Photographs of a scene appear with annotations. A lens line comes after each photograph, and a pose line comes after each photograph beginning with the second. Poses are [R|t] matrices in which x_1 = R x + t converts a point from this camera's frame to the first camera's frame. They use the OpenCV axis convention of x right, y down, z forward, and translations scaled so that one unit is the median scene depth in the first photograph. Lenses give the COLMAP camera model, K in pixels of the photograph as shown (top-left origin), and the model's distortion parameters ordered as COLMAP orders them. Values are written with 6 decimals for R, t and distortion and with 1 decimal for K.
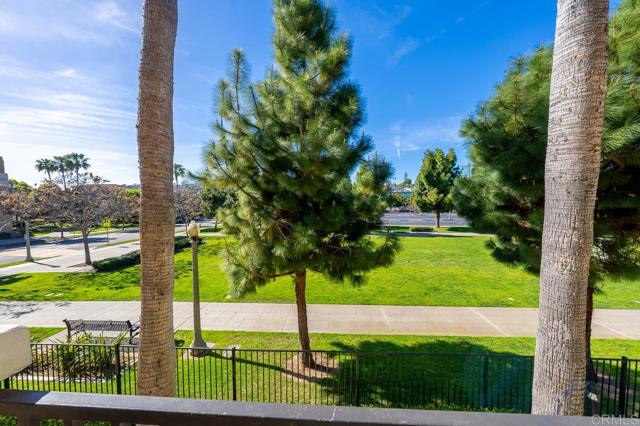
lens RADIAL K [[214.3, 0, 320.3], [0, 214.3, 220.6], [0, 0, 1]] dist [-0.001559, -0.000093]
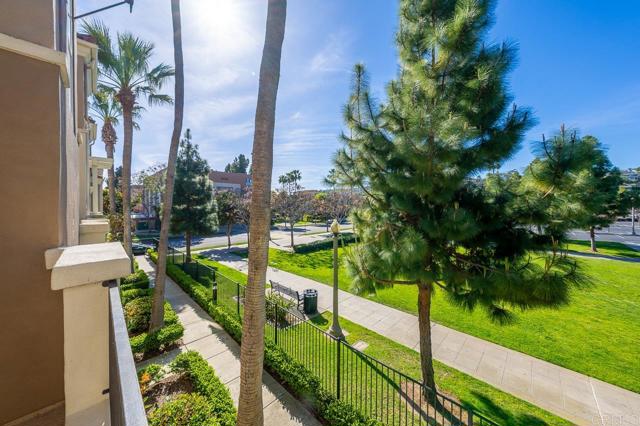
lens RADIAL K [[219.0, 0, 320.4], [0, 219.0, 213.3], [0, 0, 1]] dist [-0.001020, -0.000124]
pose [[0.757407, 0.032327, -0.652143, 0.149166], [-0.059098, 0.998068, -0.019163, -0.004325], [0.650263, 0.053054, 0.757854, 0.046845]]
